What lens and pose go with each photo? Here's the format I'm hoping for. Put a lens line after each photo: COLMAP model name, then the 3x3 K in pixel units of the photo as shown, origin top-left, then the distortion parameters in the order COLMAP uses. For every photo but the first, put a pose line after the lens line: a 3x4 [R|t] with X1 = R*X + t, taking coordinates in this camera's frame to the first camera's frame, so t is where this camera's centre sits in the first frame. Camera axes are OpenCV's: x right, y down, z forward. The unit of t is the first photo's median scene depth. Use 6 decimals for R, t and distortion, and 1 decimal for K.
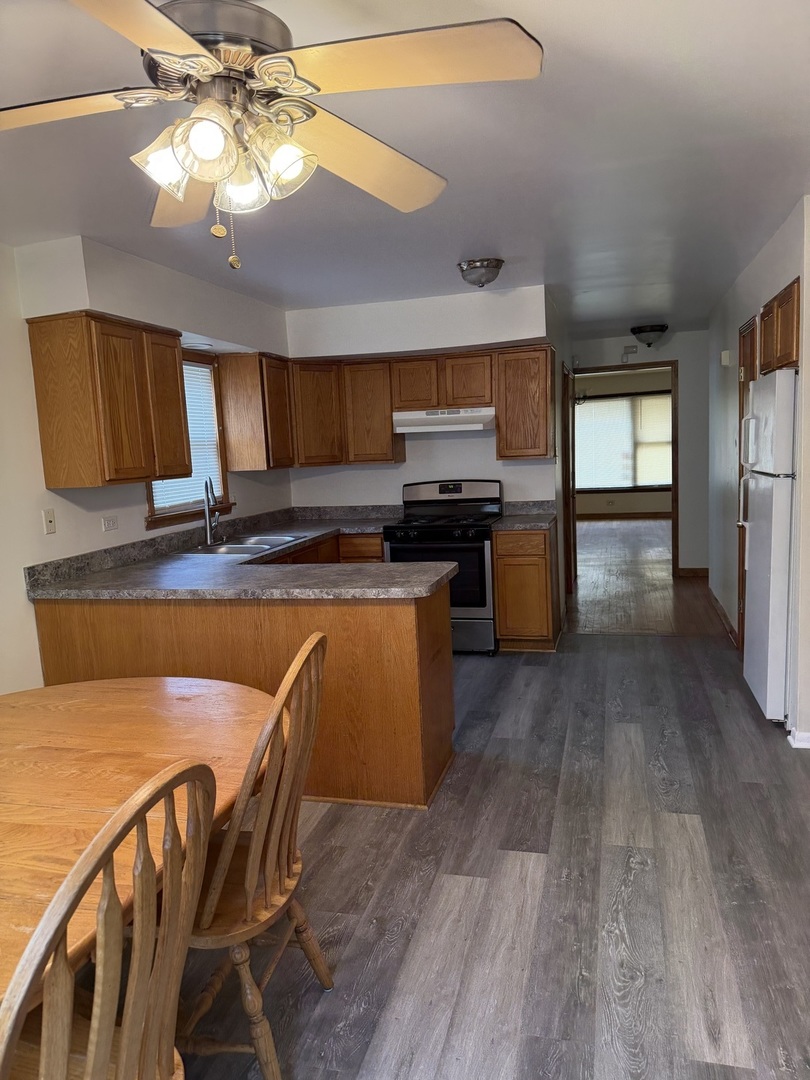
lens RADIAL K [[769.3, 0, 405.0], [0, 769.3, 540.0], [0, 0, 1]] dist [0.190717, -0.360940]
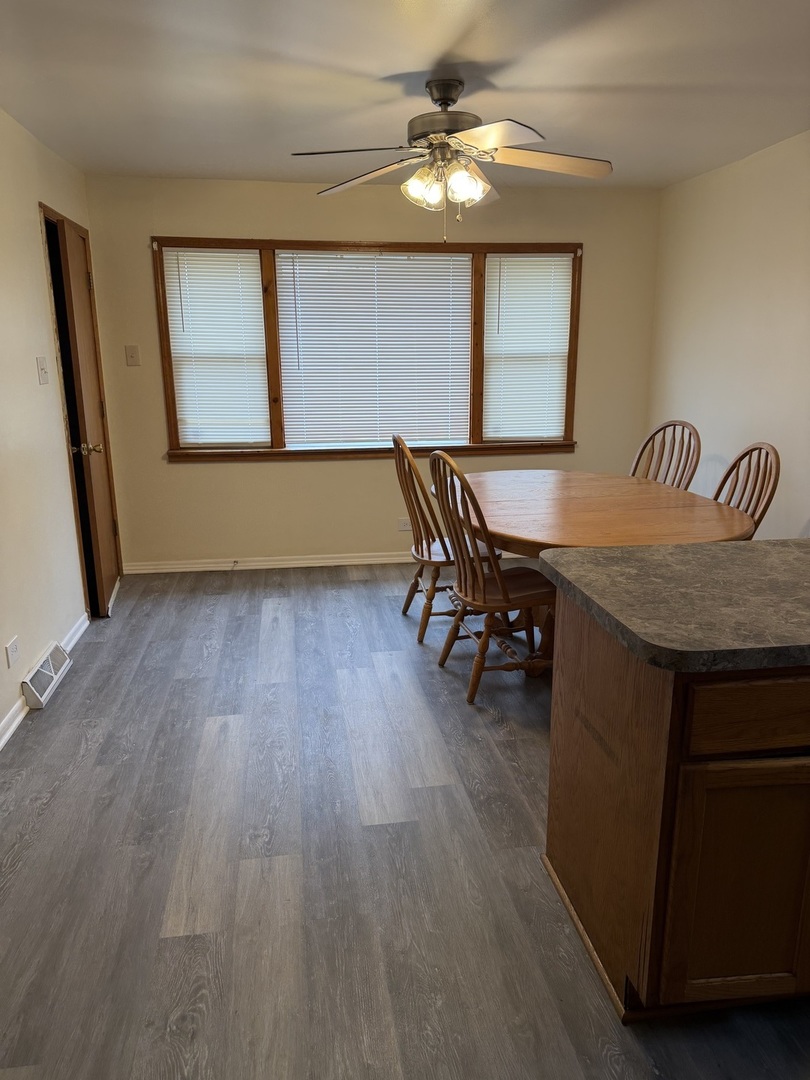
lens RADIAL K [[772.7, 0, 405.0], [0, 772.7, 540.0], [0, 0, 1]] dist [0.137068, -0.165629]
pose [[-0.913907, 0.146206, -0.378679, 0.250970], [-0.003847, 0.929721, 0.368245, -0.127325], [0.405906, 0.337998, -0.849116, 0.985605]]
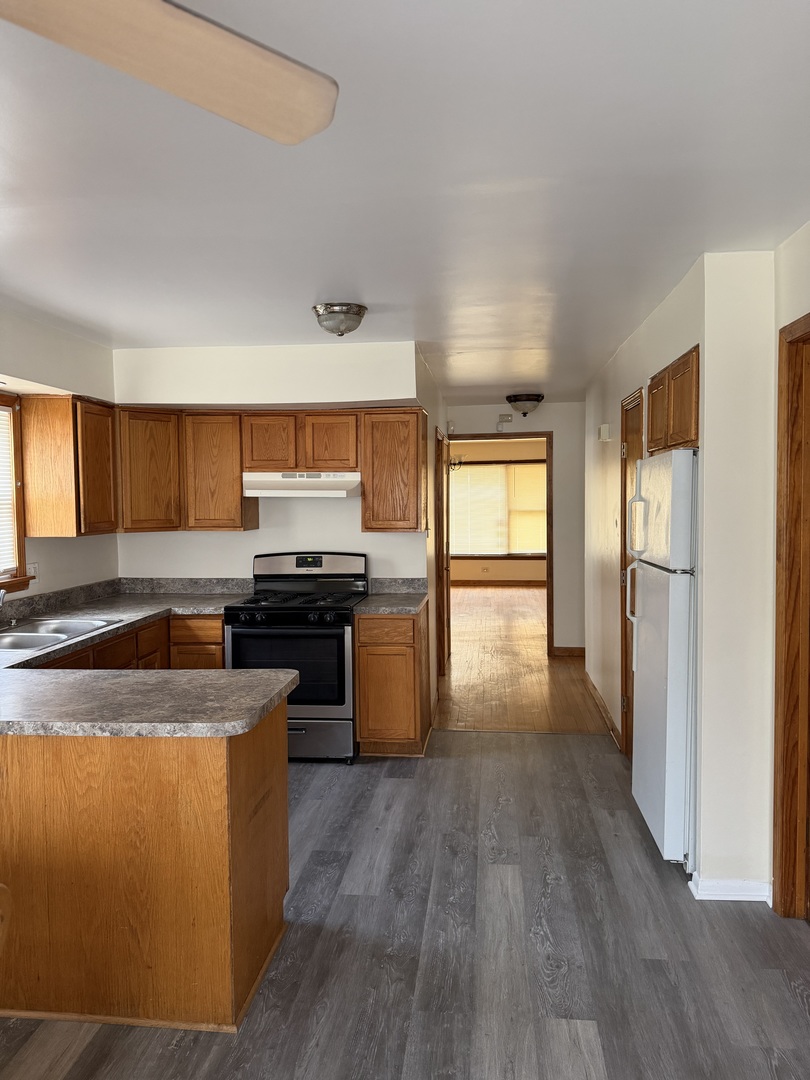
lens RADIAL K [[772.7, 0, 405.0], [0, 772.7, 540.0], [0, 0, 1]] dist [0.137068, -0.165629]
pose [[0.987763, 0.027629, 0.153496, 0.038718], [-0.016575, 0.997206, -0.072834, -0.036895], [-0.155079, 0.069398, 0.985461, 0.152497]]
